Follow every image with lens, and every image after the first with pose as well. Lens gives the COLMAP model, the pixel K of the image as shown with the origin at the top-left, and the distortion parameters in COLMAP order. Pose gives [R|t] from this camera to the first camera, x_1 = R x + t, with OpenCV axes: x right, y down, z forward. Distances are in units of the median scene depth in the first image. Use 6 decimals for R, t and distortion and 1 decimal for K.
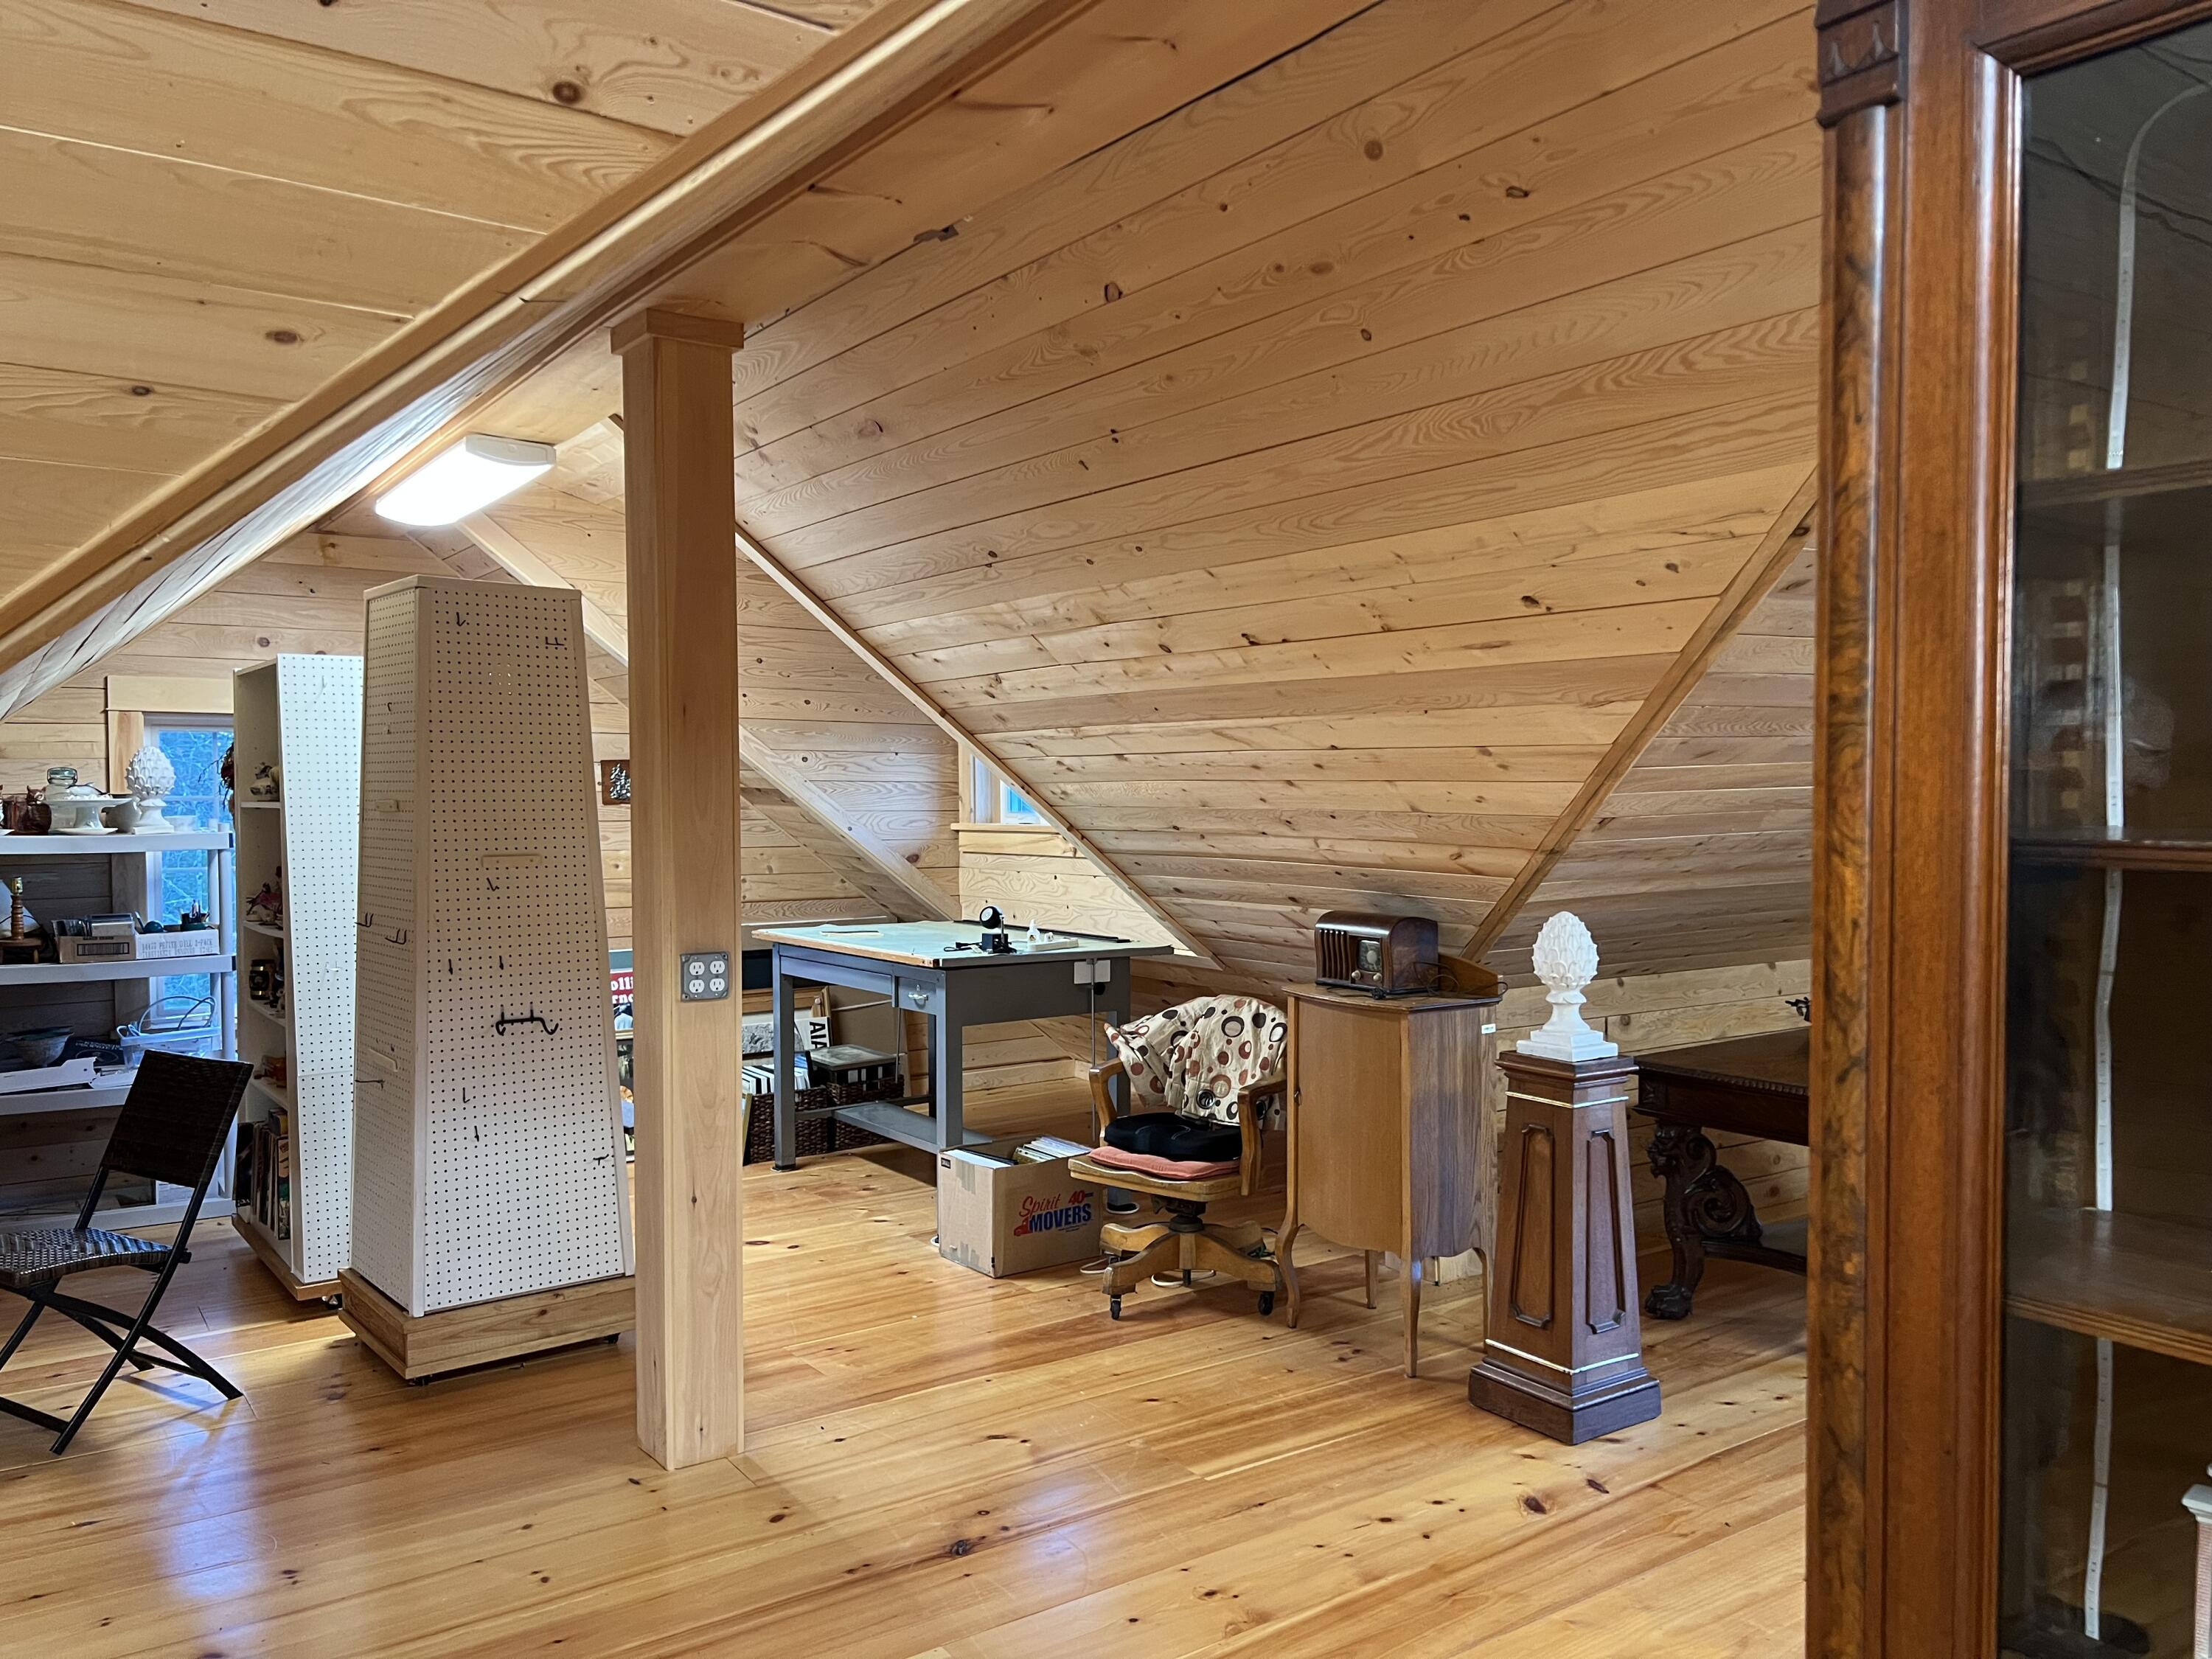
lens RADIAL K [[1664.6, 0, 1110.7], [0, 1664.6, 828.0], [0, 0, 1]] dist [0.060657, -0.035406]
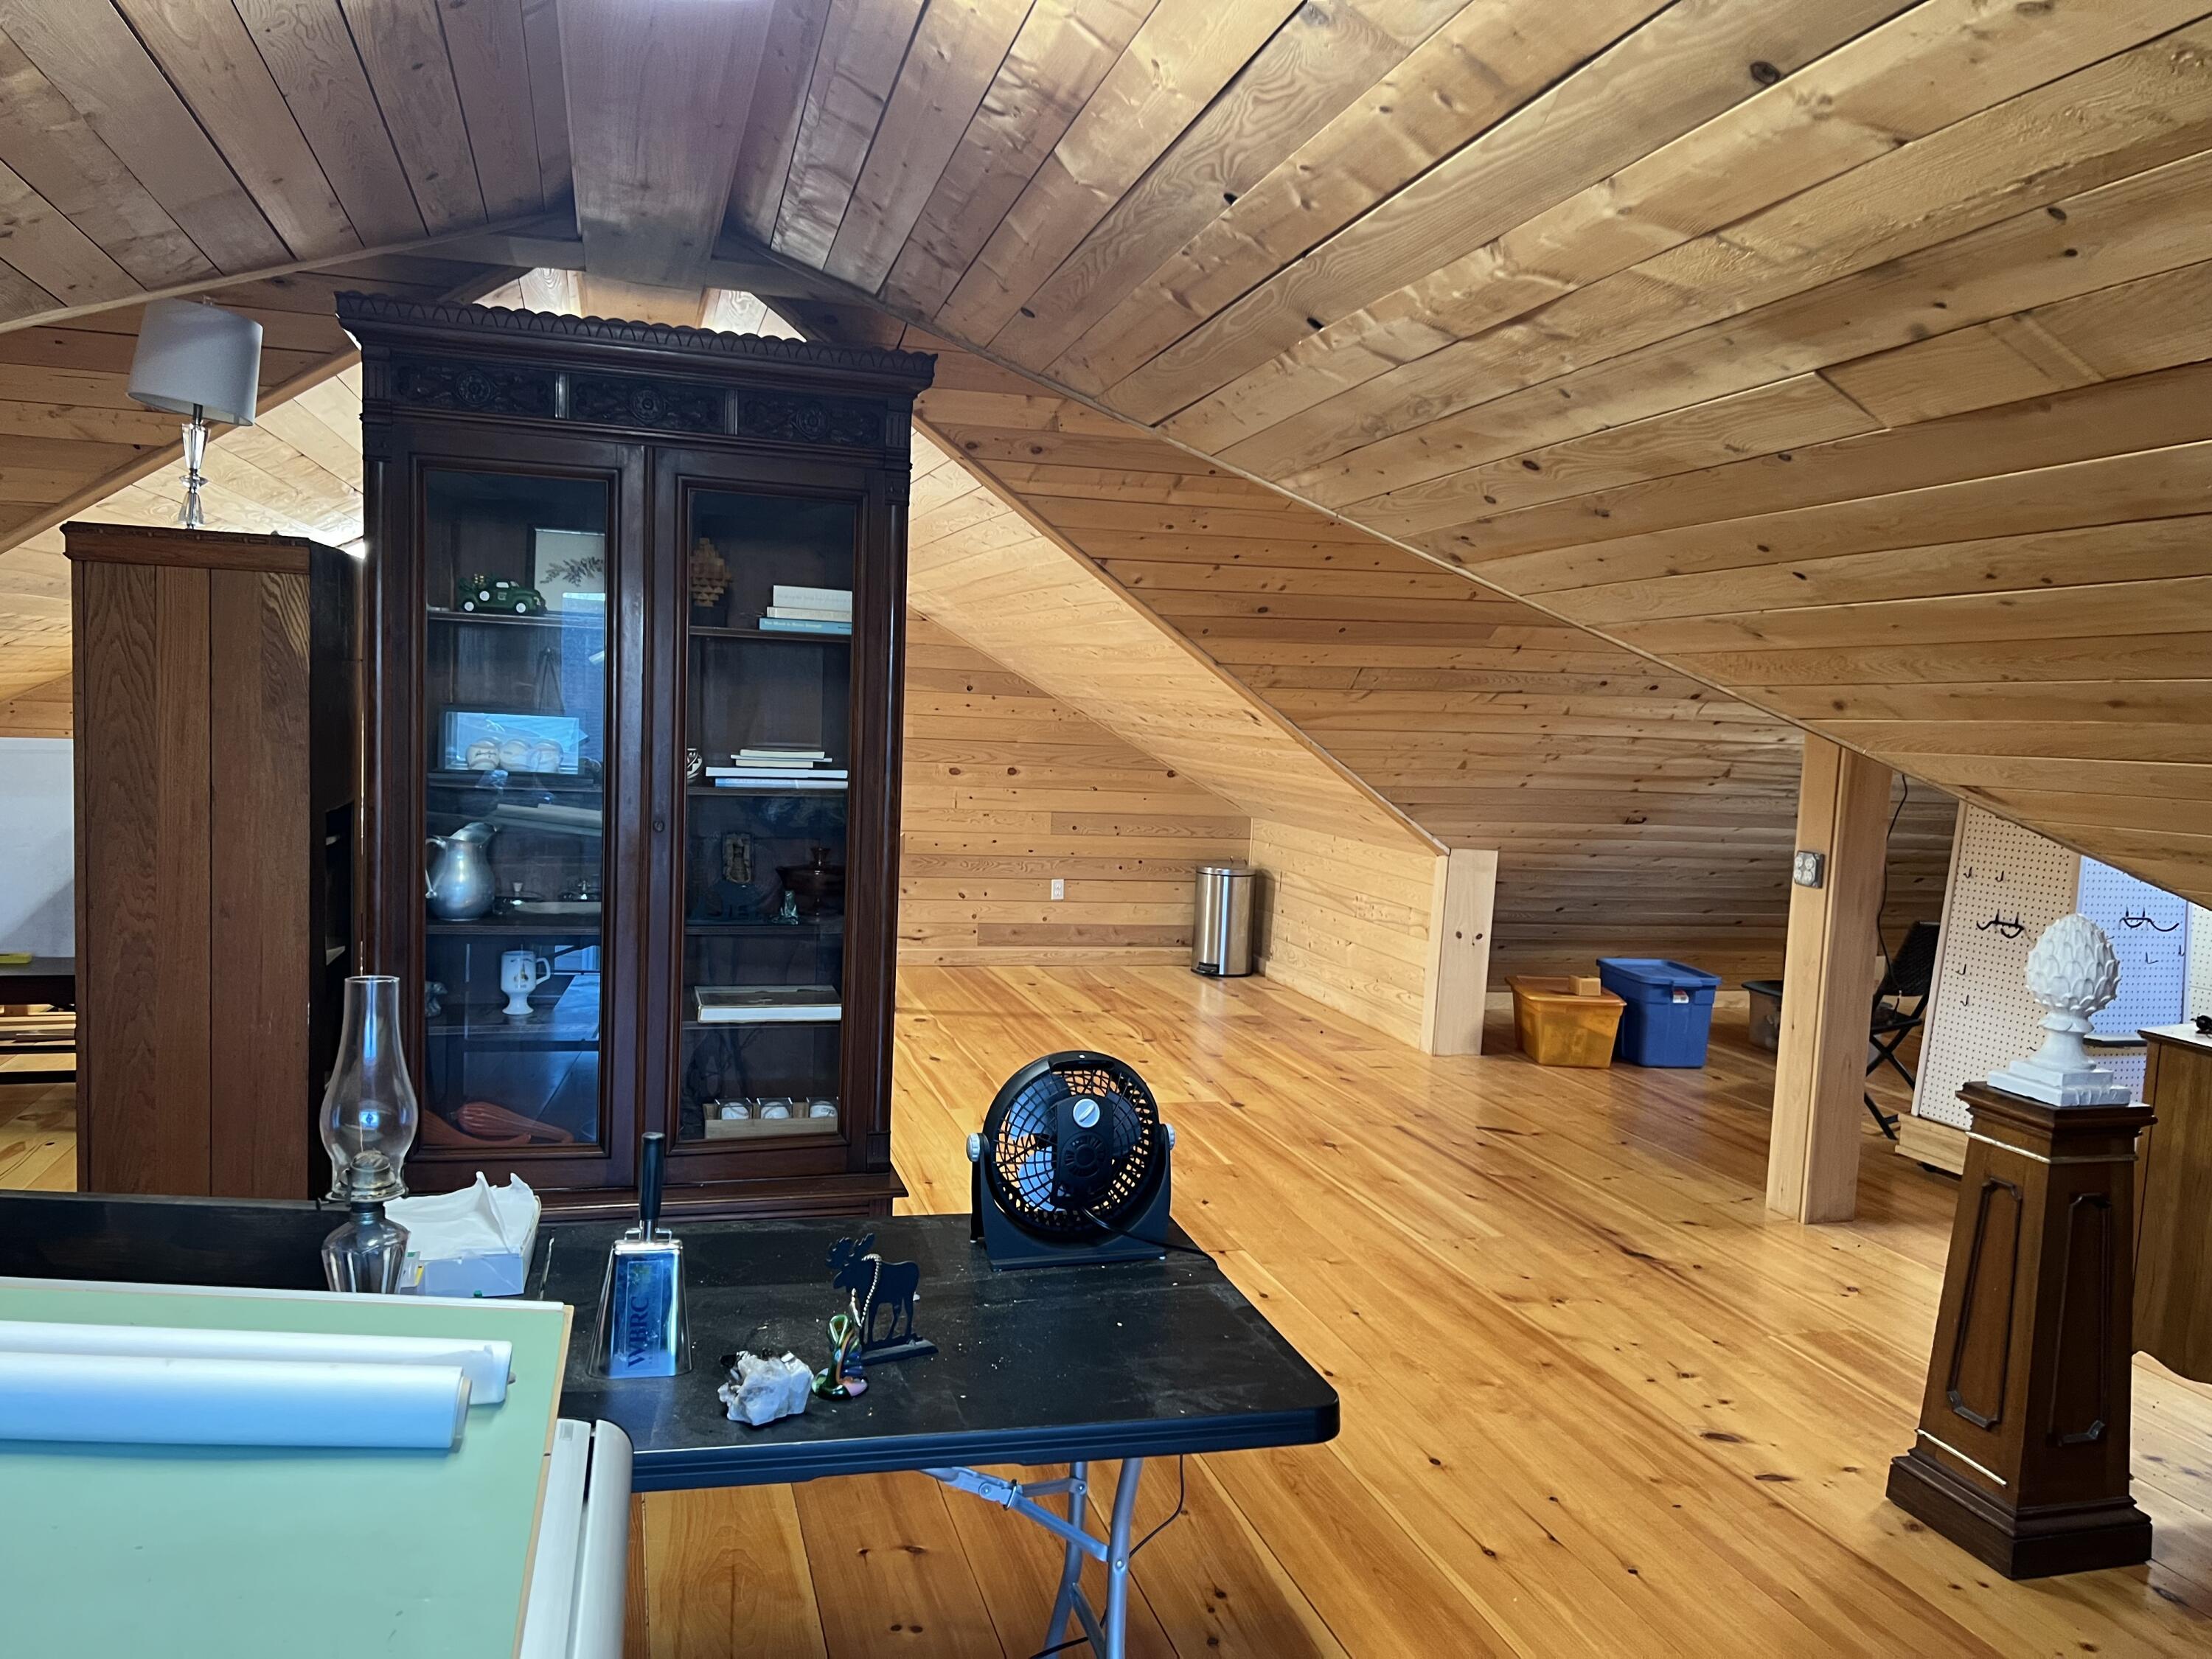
lens RADIAL K [[1664.6, 0, 1104.5], [0, 1664.6, 835.5], [0, 0, 1]] dist [0.060657, -0.035406]
pose [[-0.347349, 0.053641, -0.936200, 1.266844], [-0.066002, 0.994488, 0.081469, -0.011447], [0.935410, 0.090090, -0.341894, 0.943458]]
